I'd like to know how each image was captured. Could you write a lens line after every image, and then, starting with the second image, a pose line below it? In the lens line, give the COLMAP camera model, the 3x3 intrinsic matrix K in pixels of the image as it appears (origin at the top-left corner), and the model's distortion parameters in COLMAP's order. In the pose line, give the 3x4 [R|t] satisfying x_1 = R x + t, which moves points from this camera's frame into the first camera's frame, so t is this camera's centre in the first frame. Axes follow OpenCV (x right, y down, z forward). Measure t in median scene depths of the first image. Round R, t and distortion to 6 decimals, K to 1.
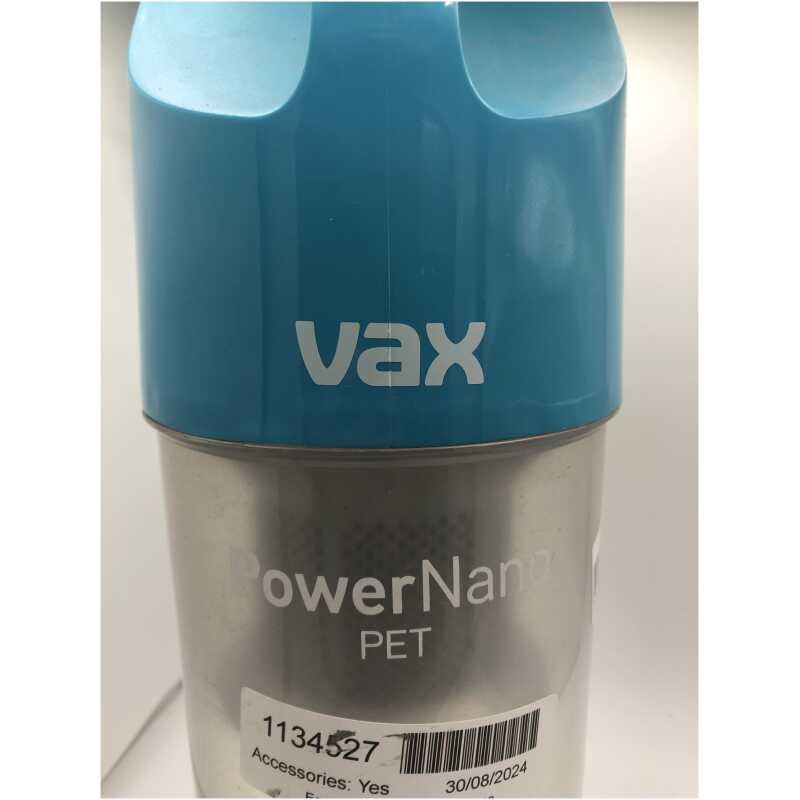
lens RADIAL K [[696.0, 0, 401.0], [0, 696.0, 399.9], [0, 0, 1]] dist [-0.031266, -0.029651]
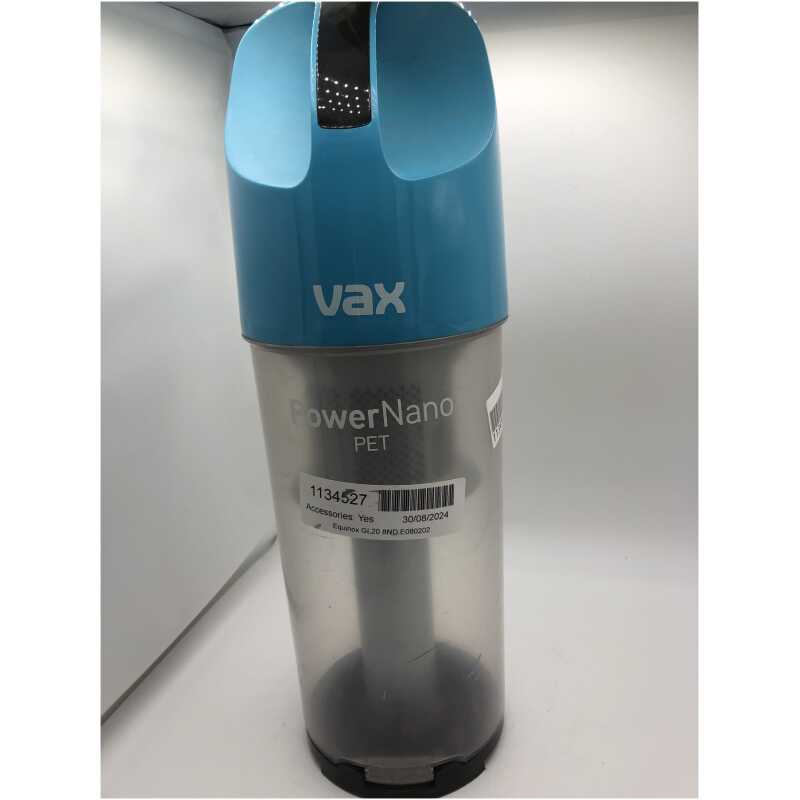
lens RADIAL K [[696.0, 0, 427.7], [0, 696.0, 413.3], [0, 0, 1]] dist [-0.031266, -0.029651]
pose [[0.996686, -0.021638, -0.078413, 0.315928], [0.029419, 0.994605, 0.099473, 0.066399], [0.075838, -0.101451, 0.991946, -0.996361]]
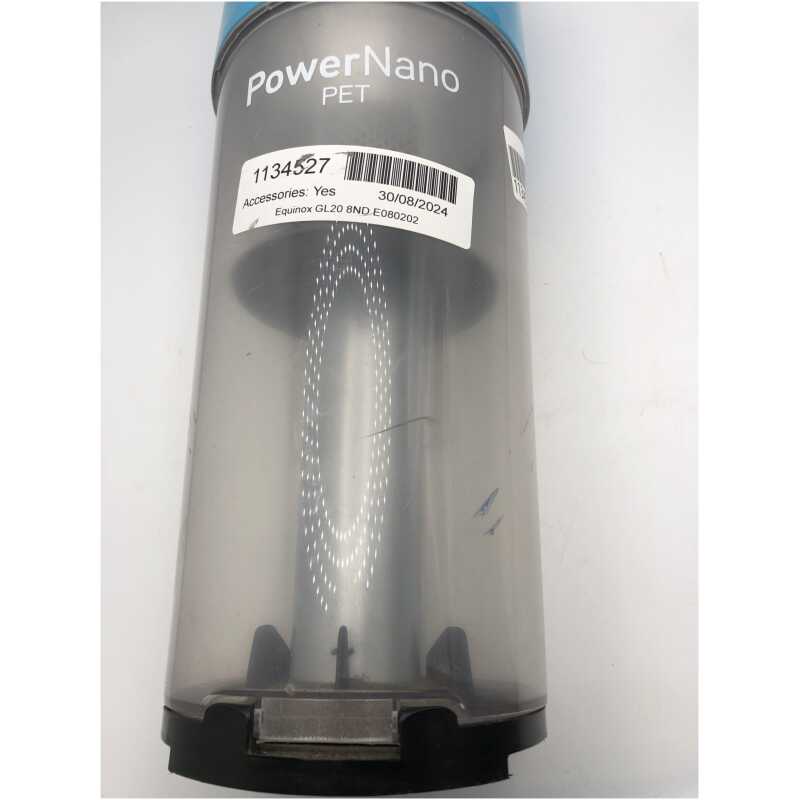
lens RADIAL K [[696.0, 0, 399.3], [0, 696.0, 400.2], [0, 0, 1]] dist [-0.031266, -0.029651]
pose [[0.990595, -0.022544, -0.134957, 0.290381], [-0.041245, 0.891257, -0.451620, 1.594767], [0.130463, 0.452939, 0.881944, 0.007116]]
